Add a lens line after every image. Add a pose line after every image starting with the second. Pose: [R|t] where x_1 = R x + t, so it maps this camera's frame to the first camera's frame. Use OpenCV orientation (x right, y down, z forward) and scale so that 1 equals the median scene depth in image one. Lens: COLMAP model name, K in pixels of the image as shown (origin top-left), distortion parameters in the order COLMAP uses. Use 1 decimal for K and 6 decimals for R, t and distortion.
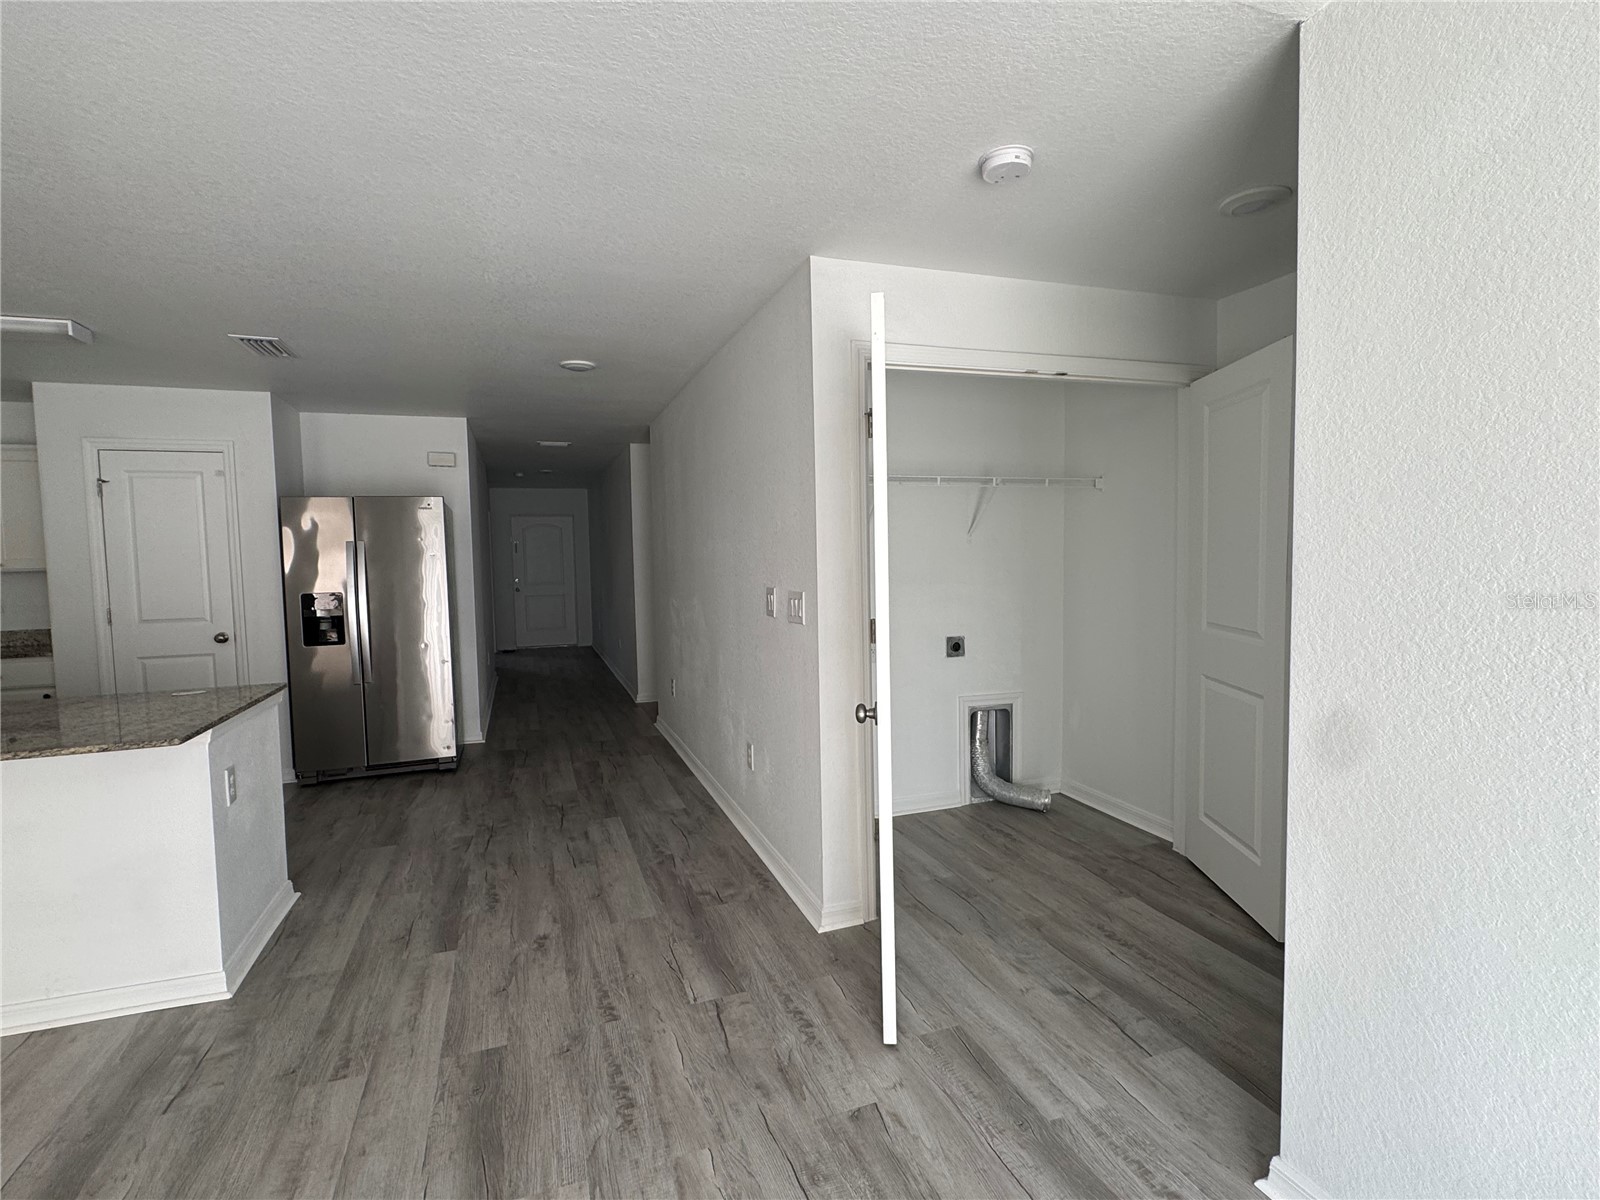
lens RADIAL K [[794.4, 0, 797.1], [0, 794.4, 599.9], [0, 0, 1]] dist [-0.006633, -0.001467]
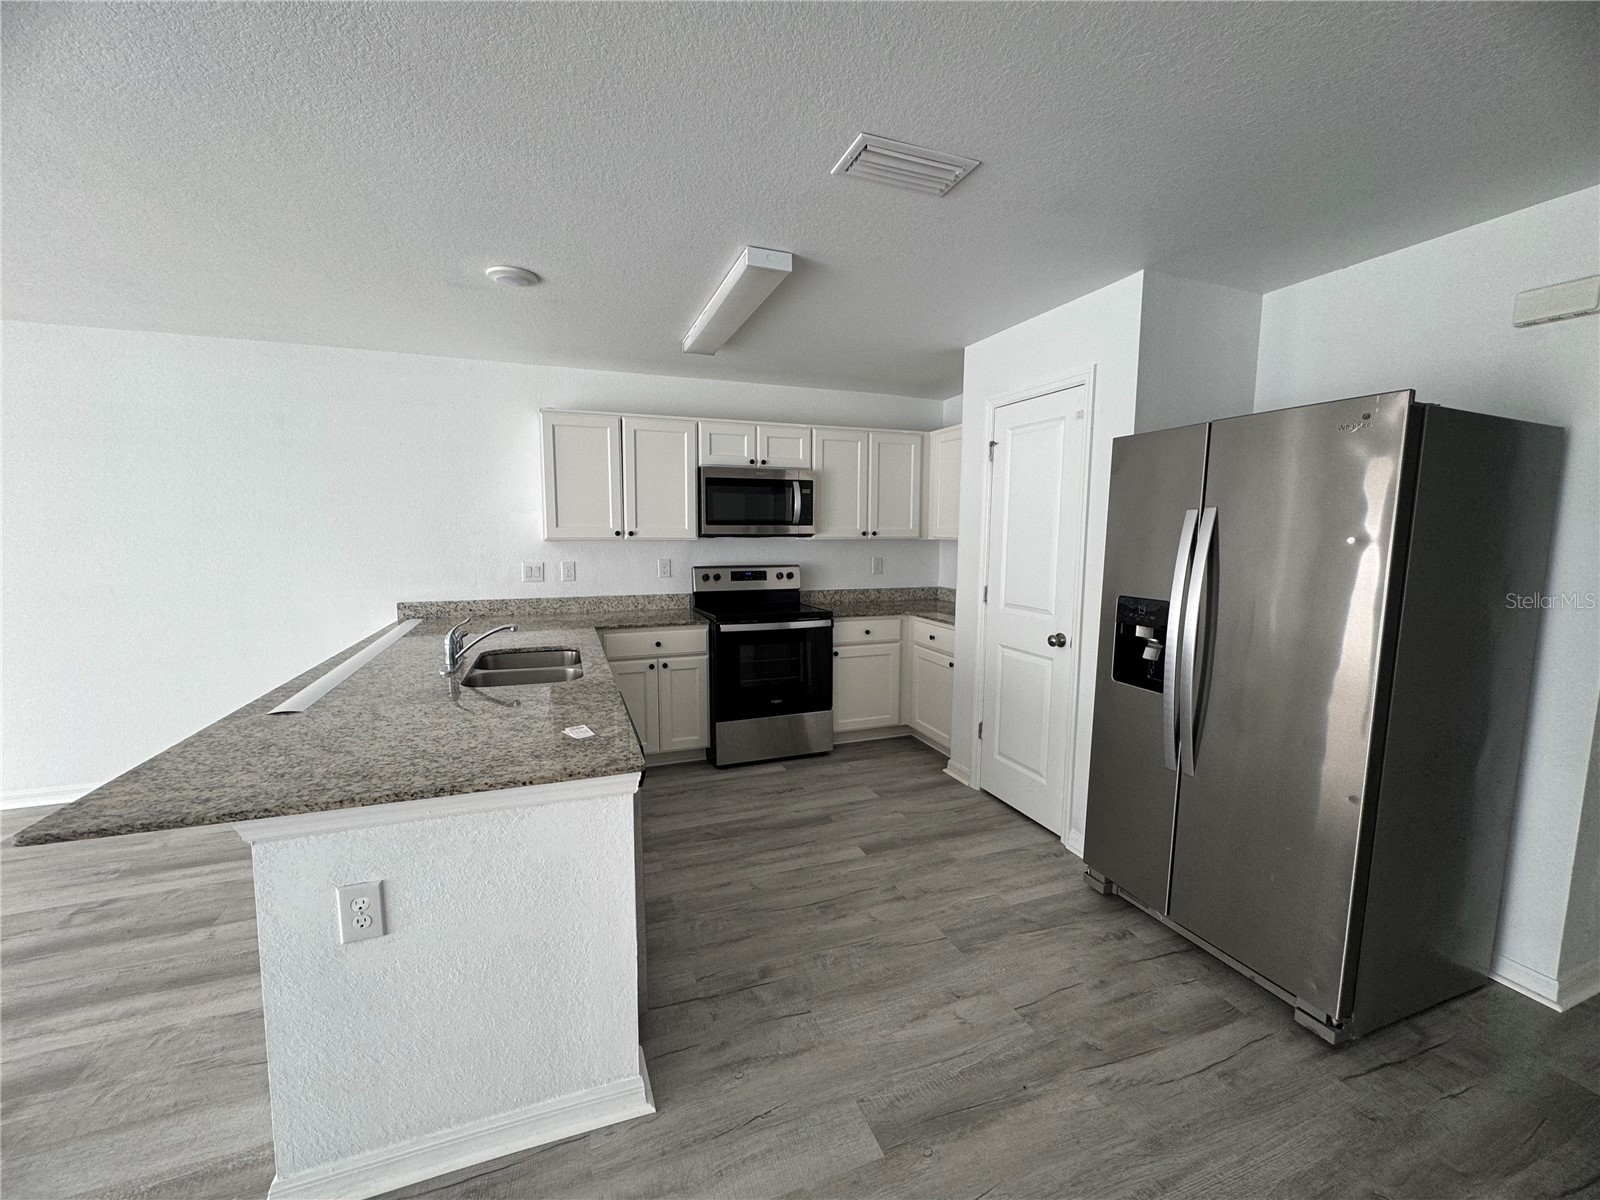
lens RADIAL K [[636.1, 0, 794.1], [0, 636.1, 598.5], [0, 0, 1]] dist [-0.000673, -0.000098]
pose [[0.019034, 0.134125, -0.990782, -0.326165], [-0.068375, 0.988816, 0.132545, -0.125440], [0.997478, 0.065222, 0.027991, 1.704428]]
